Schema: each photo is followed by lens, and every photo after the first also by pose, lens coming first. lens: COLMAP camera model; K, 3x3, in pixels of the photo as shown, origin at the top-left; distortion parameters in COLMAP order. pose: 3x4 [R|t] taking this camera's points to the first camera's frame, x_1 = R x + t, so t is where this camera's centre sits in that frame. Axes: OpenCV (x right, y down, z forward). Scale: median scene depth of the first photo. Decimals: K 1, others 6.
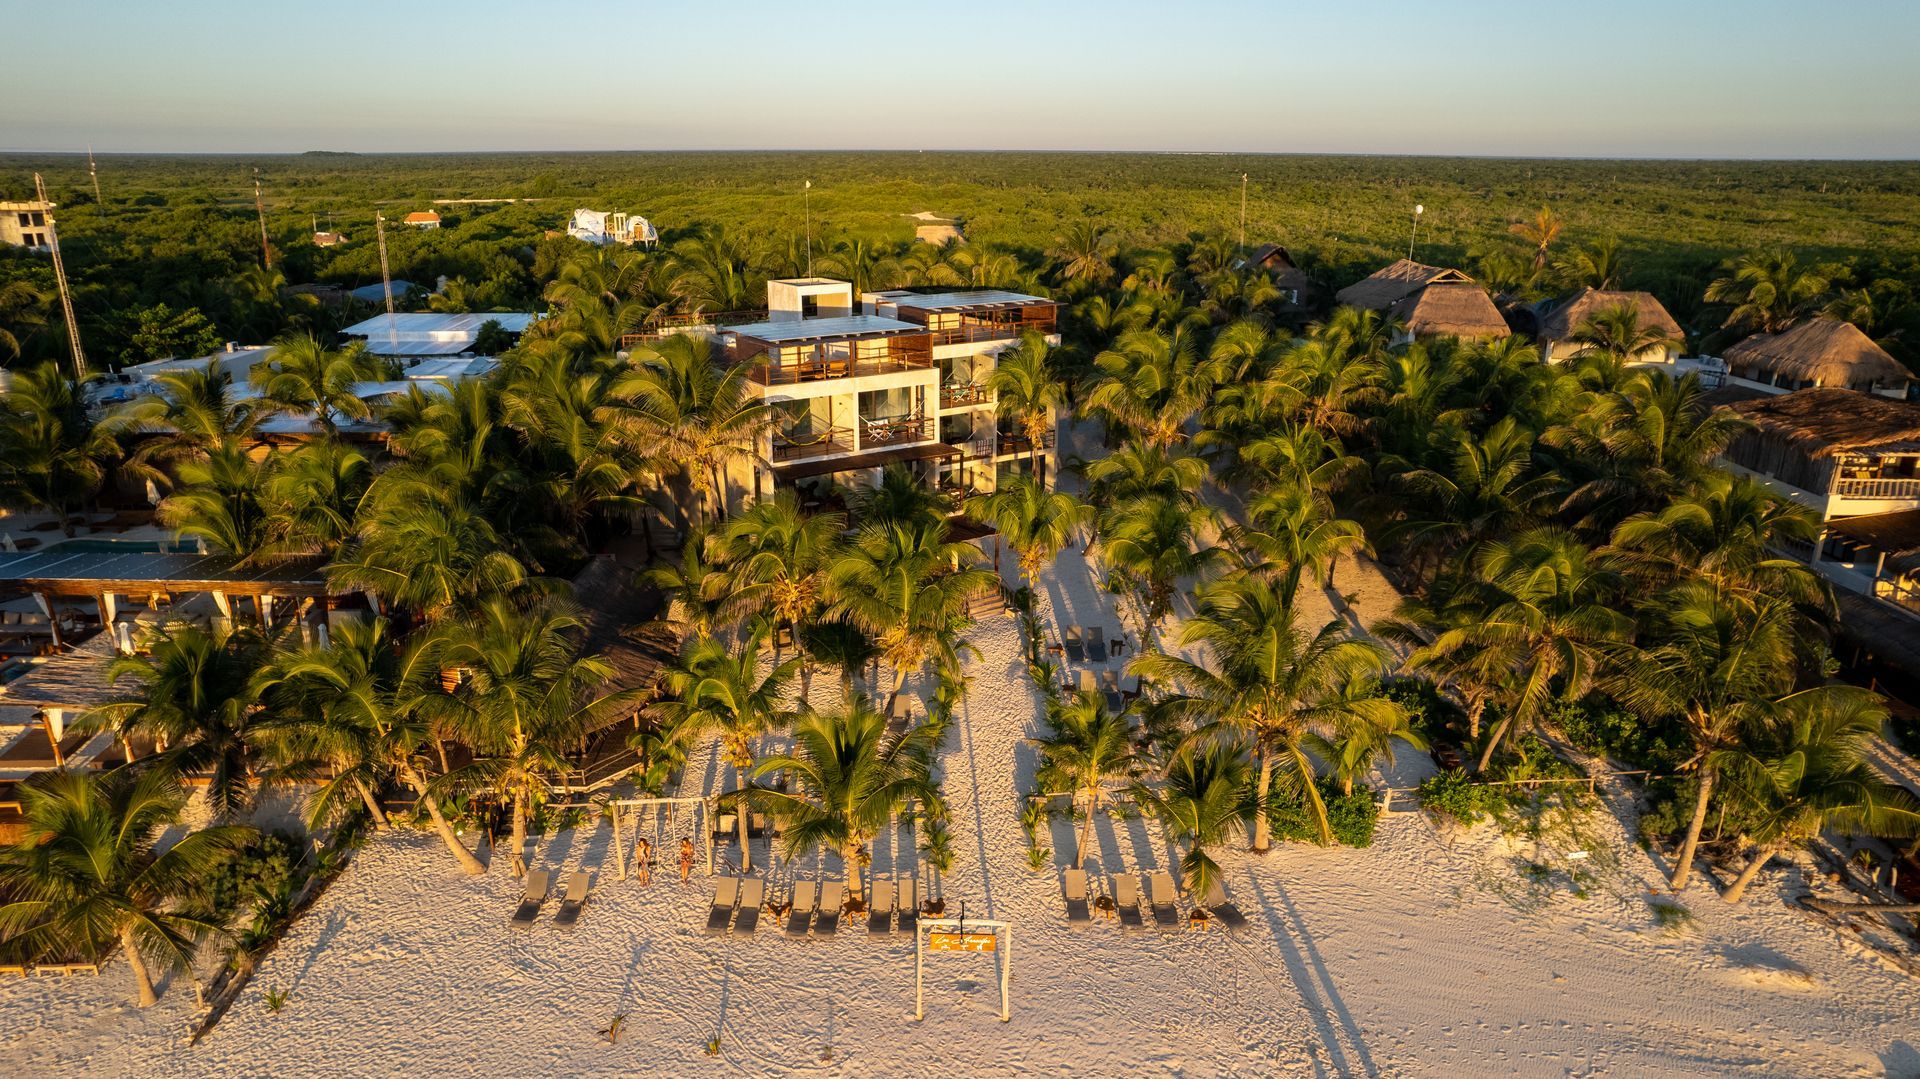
lens RADIAL K [[1246.0, 0, 960.0], [0, 1246.0, 539.5], [0, 0, 1]] dist [-0.100579, 0.098744]
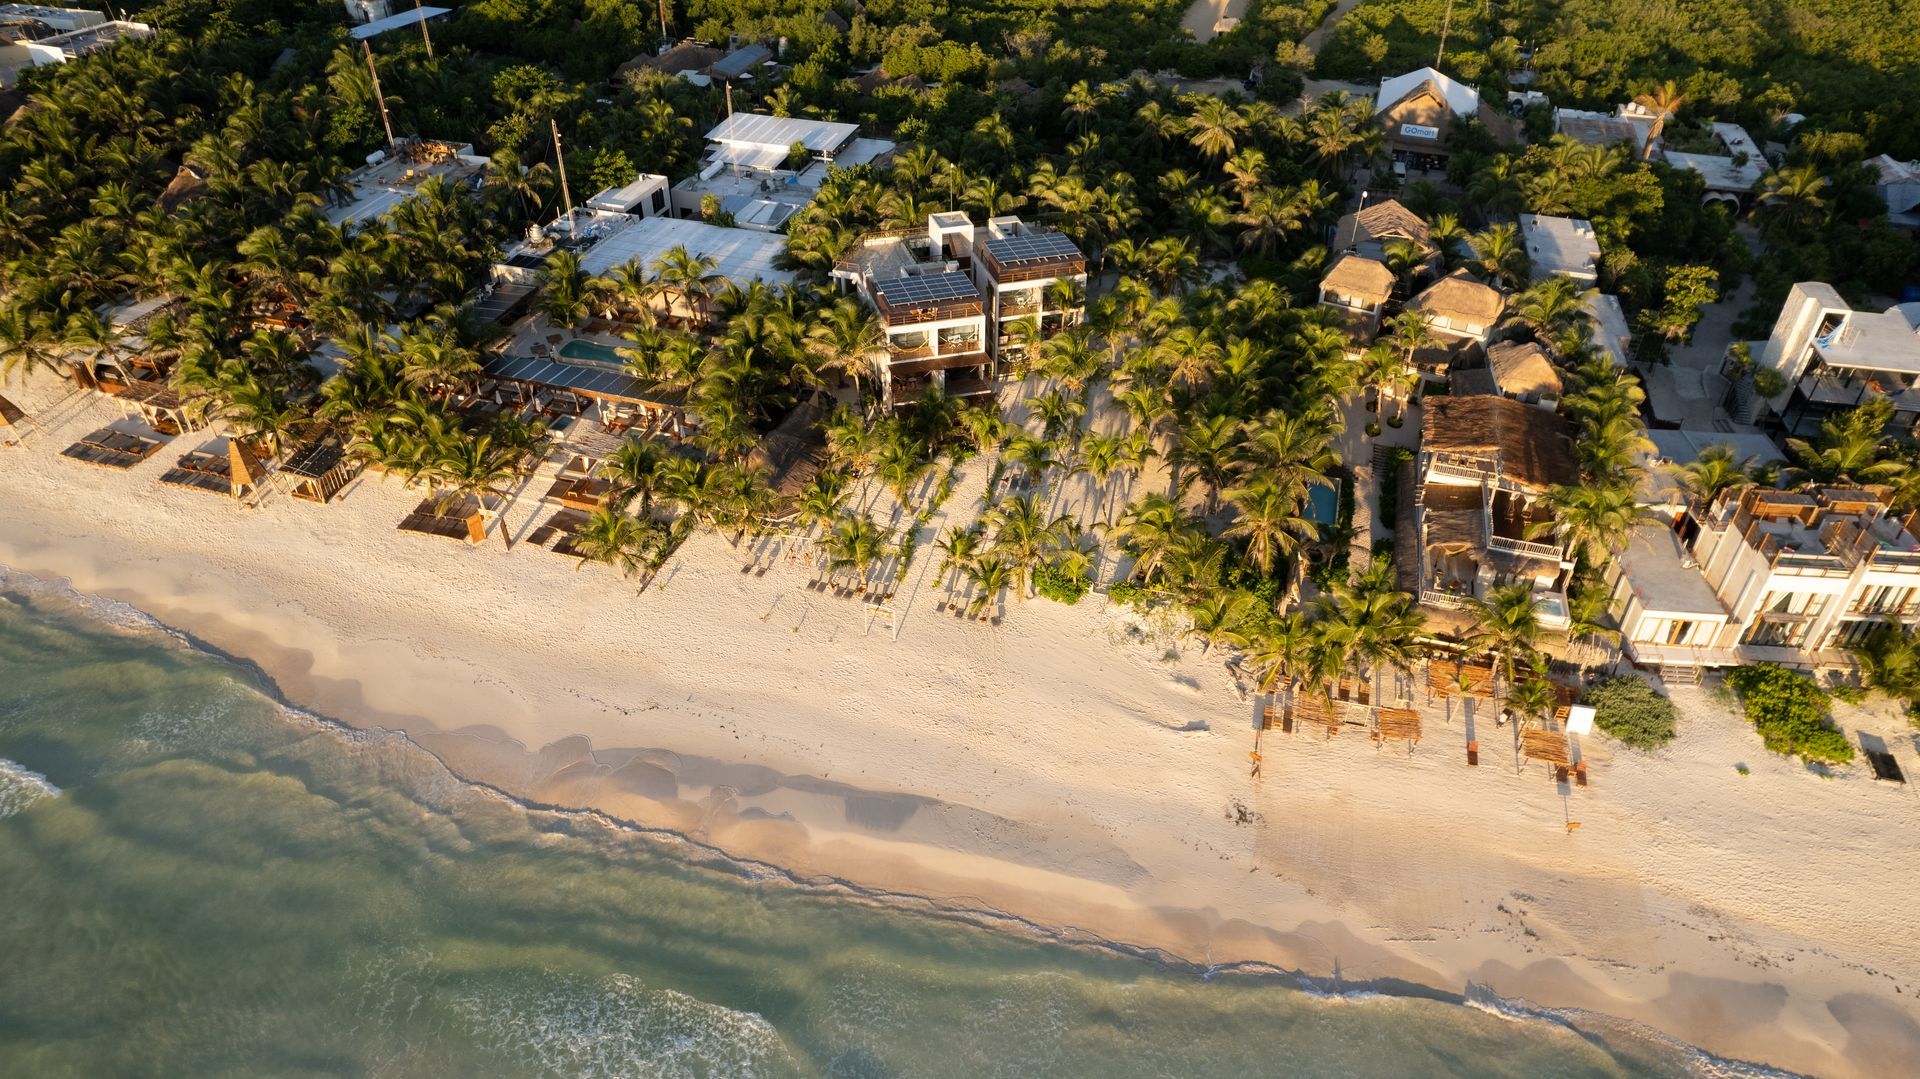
lens RADIAL K [[1246.0, 0, 960.0], [0, 1246.0, 539.5], [0, 0, 1]] dist [-0.100579, 0.098744]
pose [[0.954779, 0.180883, -0.235962, 0.718635], [-0.094628, 0.937248, 0.335578, -0.709680], [0.281855, -0.298075, 0.911981, -1.322659]]
